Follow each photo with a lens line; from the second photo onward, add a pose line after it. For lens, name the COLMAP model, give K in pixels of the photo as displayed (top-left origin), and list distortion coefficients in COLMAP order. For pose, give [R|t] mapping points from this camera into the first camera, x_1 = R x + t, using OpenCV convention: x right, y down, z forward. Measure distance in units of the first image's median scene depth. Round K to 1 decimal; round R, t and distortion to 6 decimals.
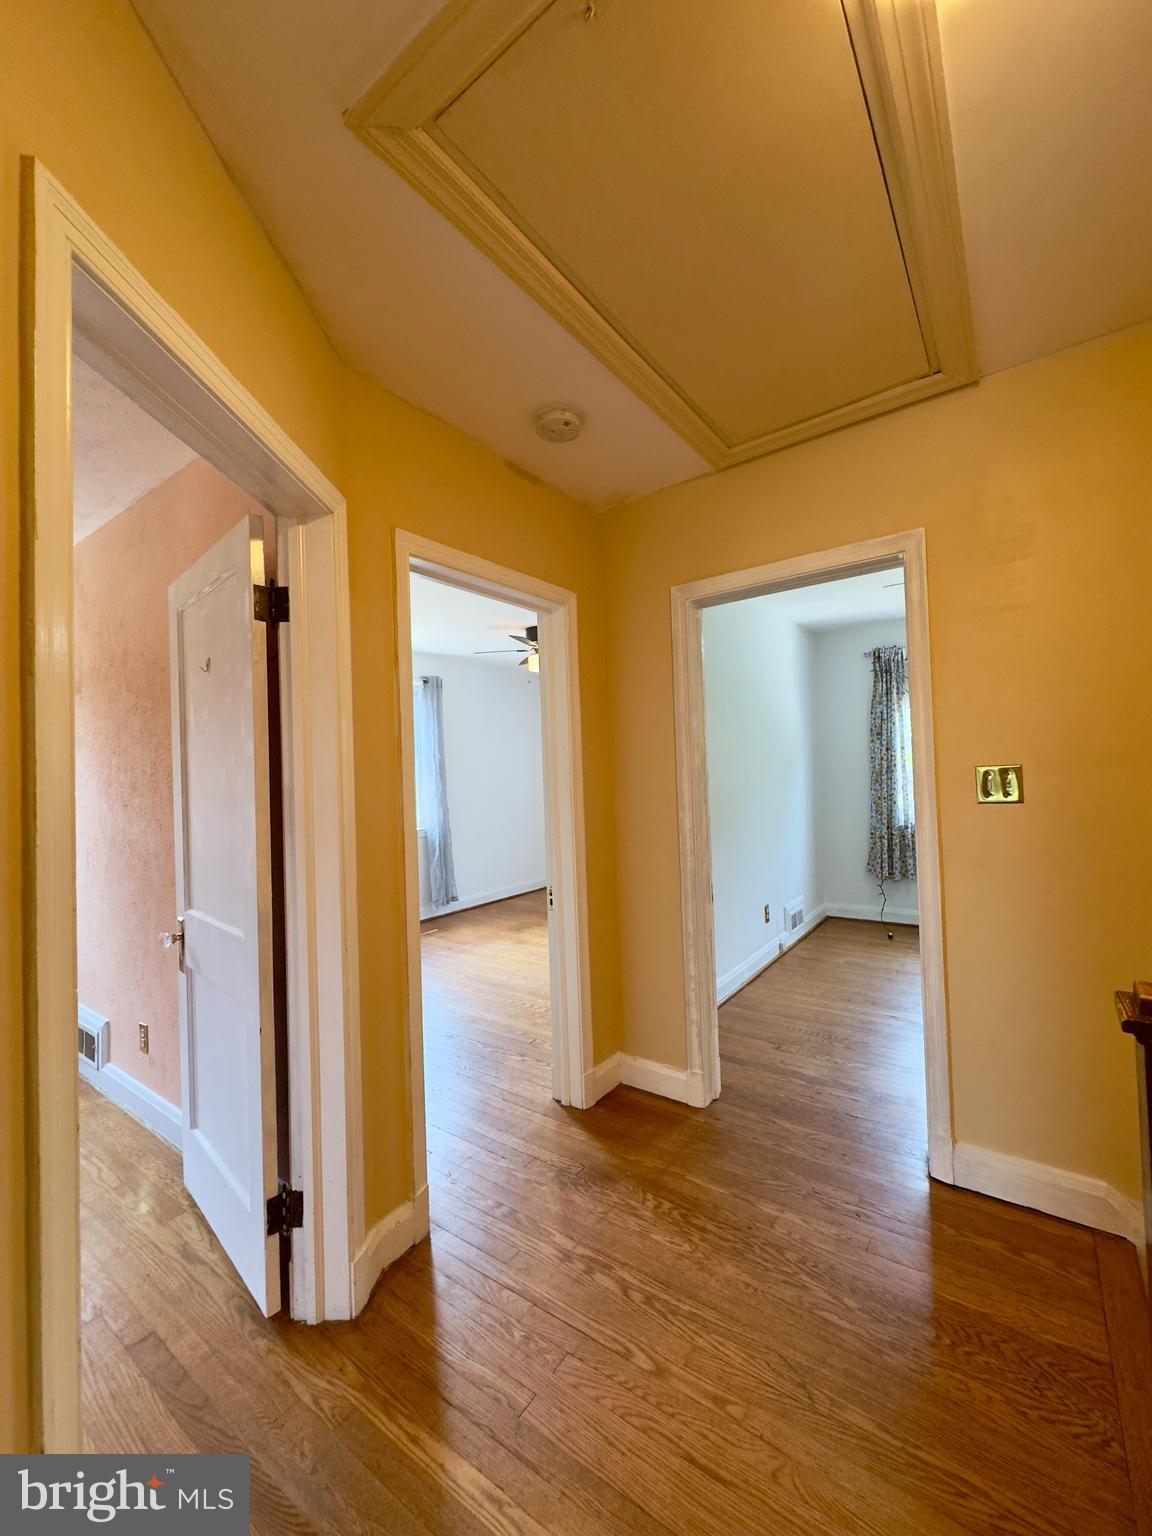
lens RADIAL K [[615.8, 0, 569.7], [0, 615.8, 765.9], [0, 0, 1]] dist [0.000037, 0.000219]
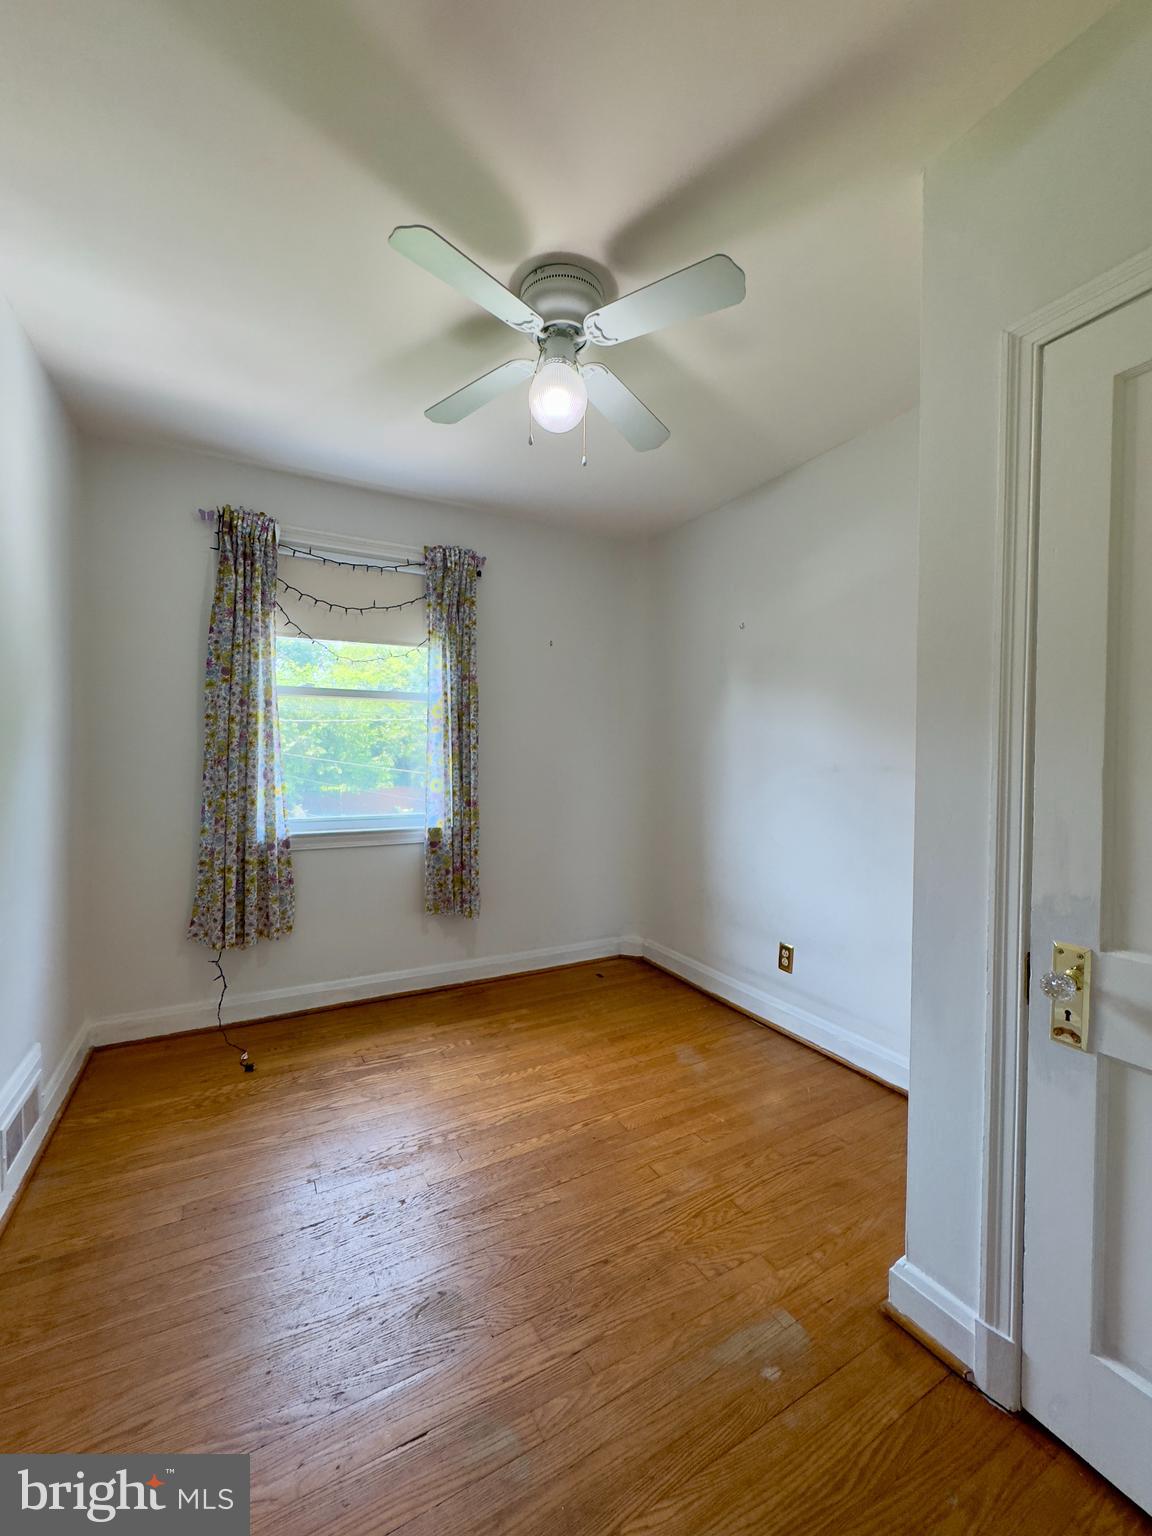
lens RADIAL K [[615.8, 0, 573.5], [0, 615.8, 764.2], [0, 0, 1]] dist [0.000037, 0.000219]
pose [[0.427418, 0.017966, 0.903876, 0.159255], [-0.040346, 0.999185, -0.000782, 0.015191], [-0.903153, -0.036134, 0.427795, 0.513358]]
